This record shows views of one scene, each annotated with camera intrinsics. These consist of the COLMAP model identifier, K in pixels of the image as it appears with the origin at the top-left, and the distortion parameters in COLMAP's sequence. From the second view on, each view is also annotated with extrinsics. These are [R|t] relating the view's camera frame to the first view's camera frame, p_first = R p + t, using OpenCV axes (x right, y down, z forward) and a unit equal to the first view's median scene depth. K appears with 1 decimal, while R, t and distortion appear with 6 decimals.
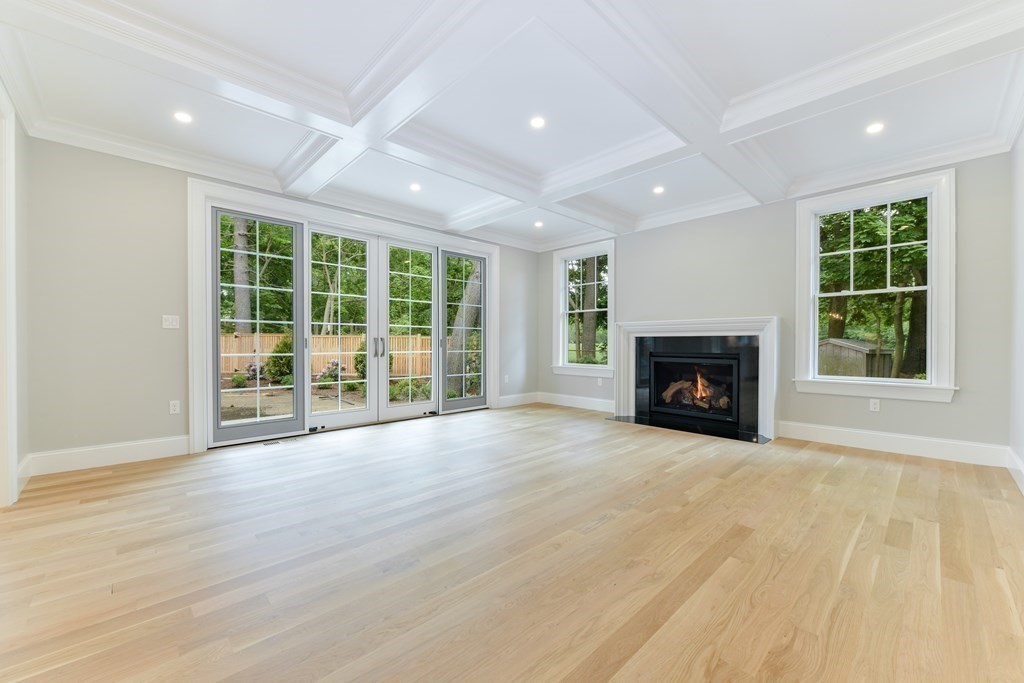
lens RADIAL K [[406.3, 0, 513.0], [0, 406.3, 343.3], [0, 0, 1]] dist [-0.000391, 0.000099]
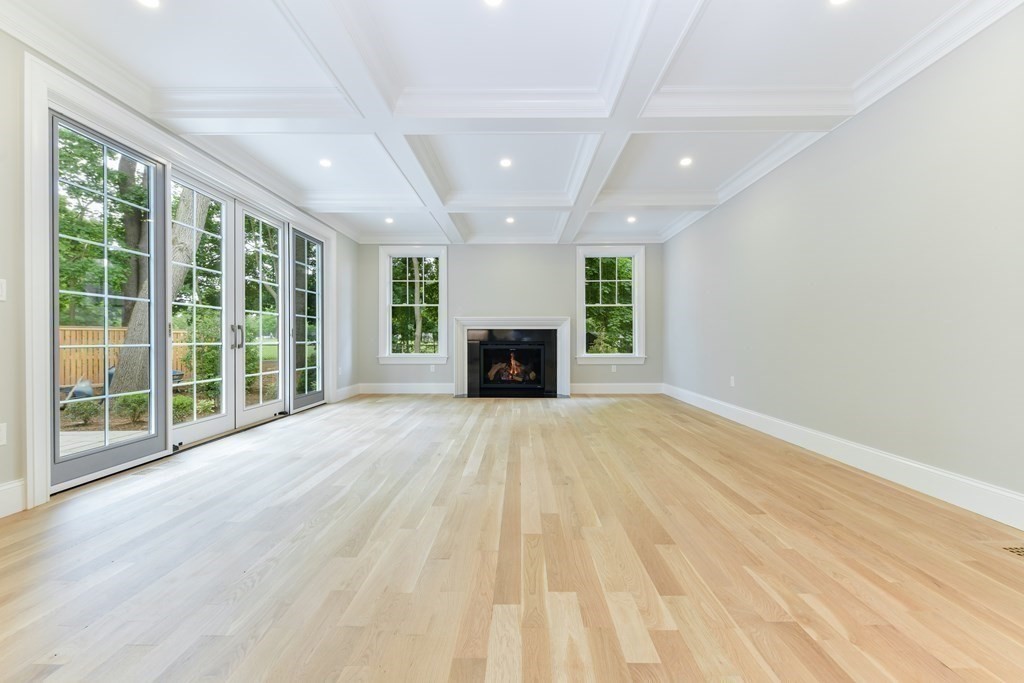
lens RADIAL K [[406.3, 0, 513.0], [0, 406.3, 343.3], [0, 0, 1]] dist [-0.000391, 0.000099]
pose [[0.695340, -0.008732, 0.718628, -0.522962], [0.002289, 0.999948, 0.009935, 0.015632], [-0.718677, -0.005264, 0.695324, 0.048548]]
